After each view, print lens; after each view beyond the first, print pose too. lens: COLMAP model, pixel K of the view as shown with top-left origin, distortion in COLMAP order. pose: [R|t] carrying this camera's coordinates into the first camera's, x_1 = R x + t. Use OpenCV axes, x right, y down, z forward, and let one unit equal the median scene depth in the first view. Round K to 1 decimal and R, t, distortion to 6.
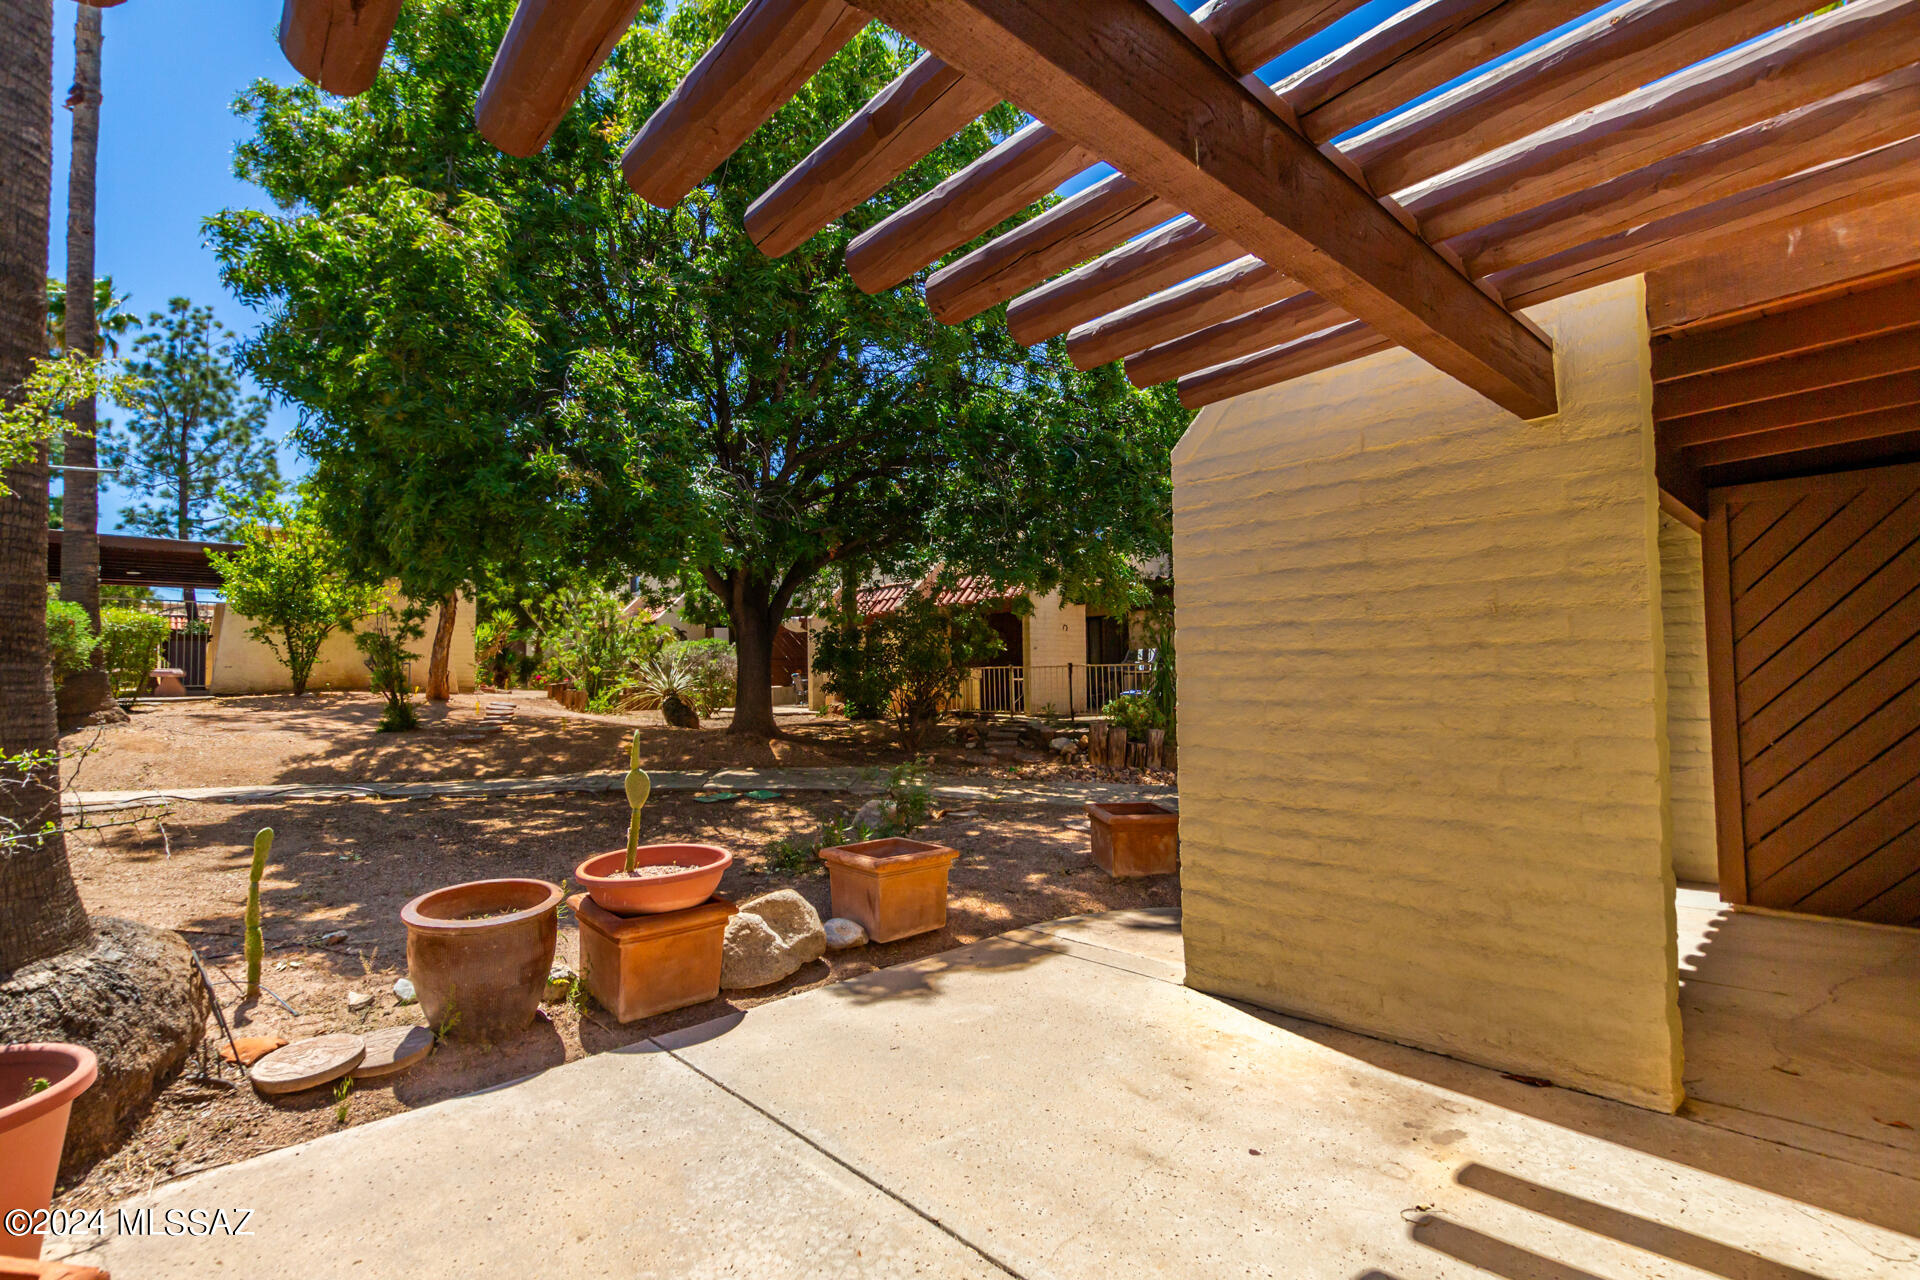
lens RADIAL K [[870.0, 0, 960.0], [0, 870.0, 640.0], [0, 0, 1]] dist [0.005621, -0.000389]
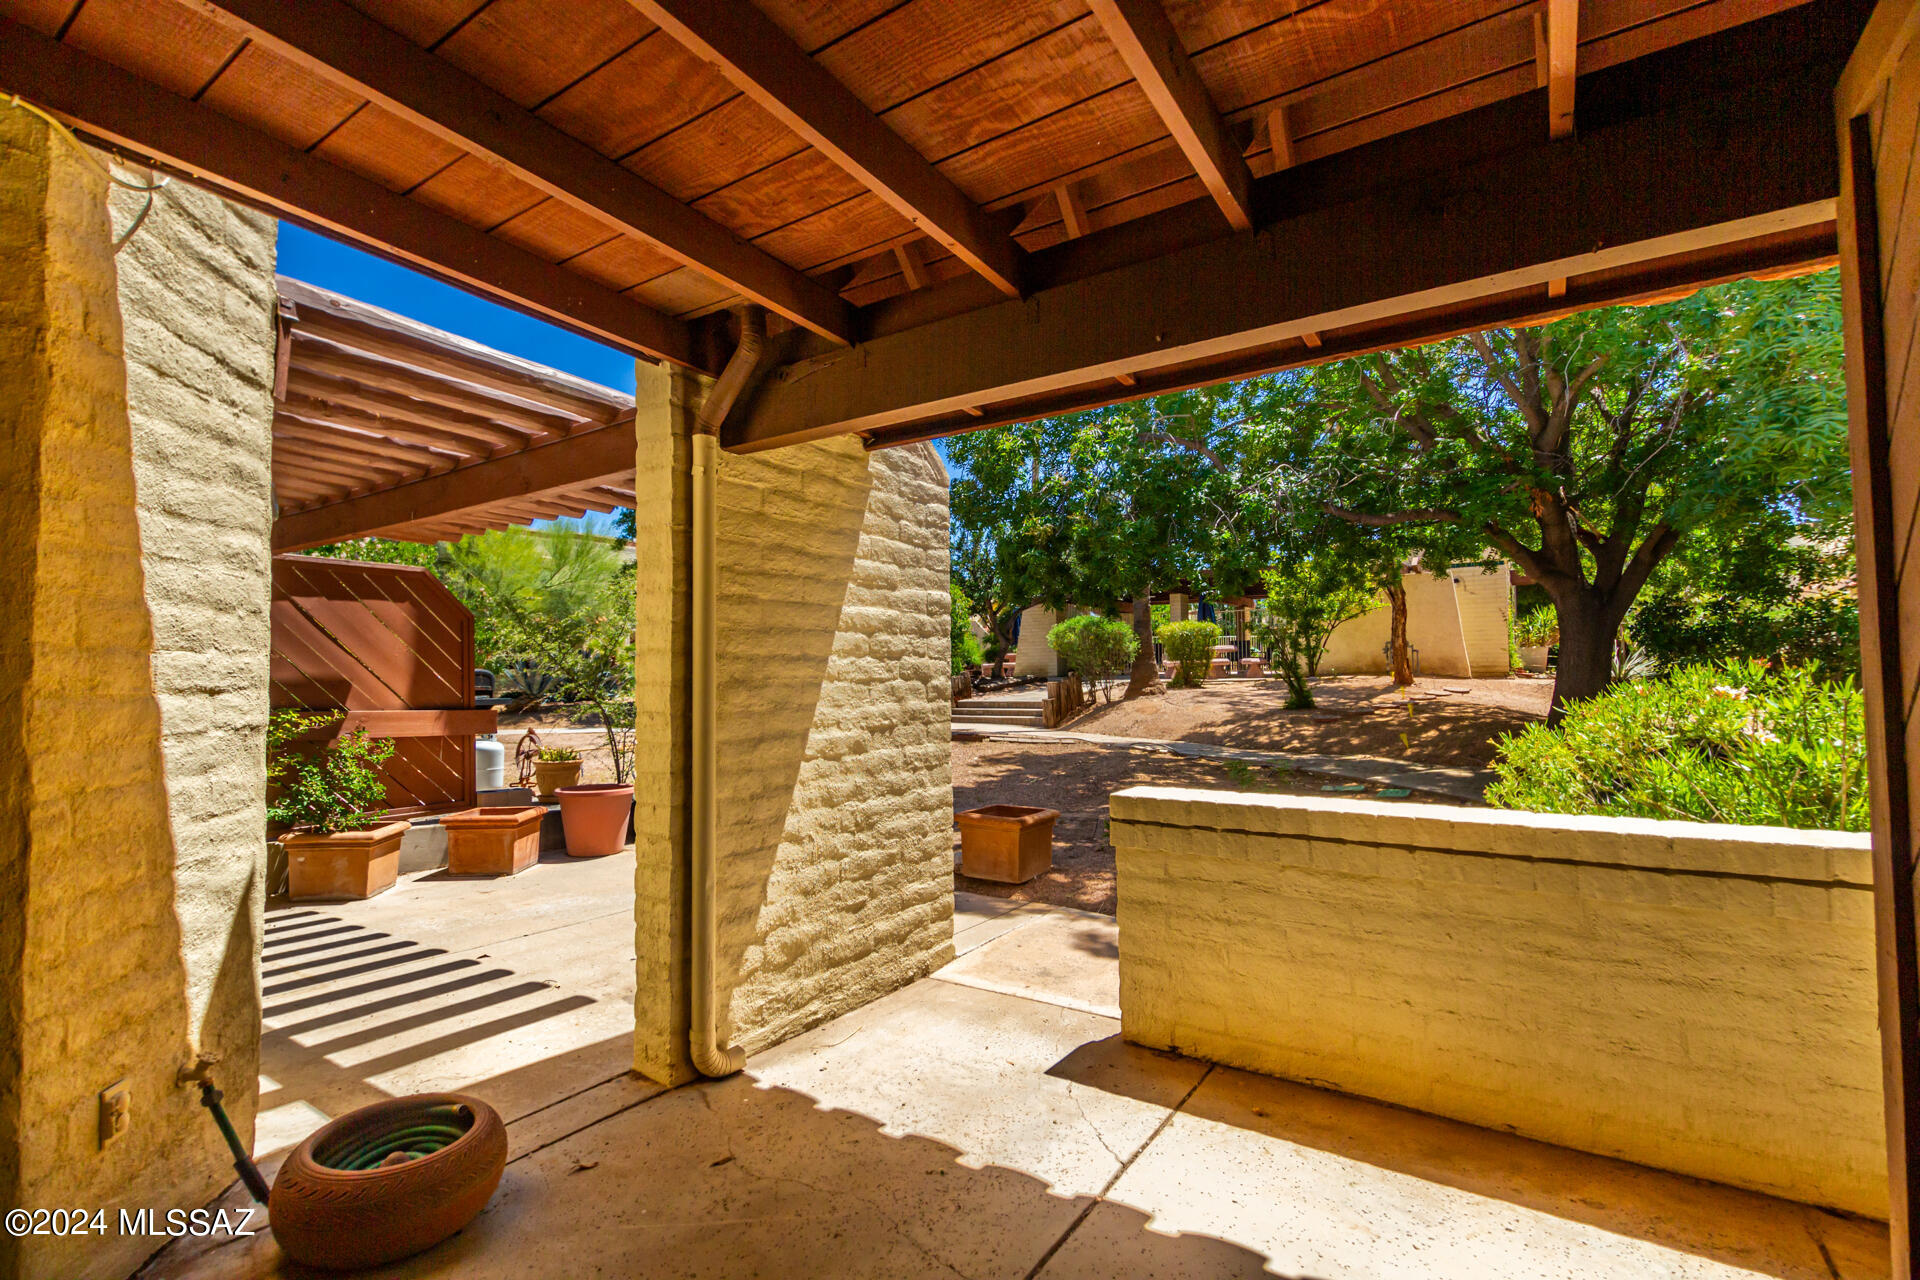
lens RADIAL K [[870.0, 0, 960.0], [0, 870.0, 640.0], [0, 0, 1]] dist [0.005621, -0.000389]
pose [[0.241415, -0.039360, -0.969624, 1.141193], [0.034115, 0.998904, -0.032054, 0.036173], [0.969822, -0.025340, 0.242493, 0.662318]]
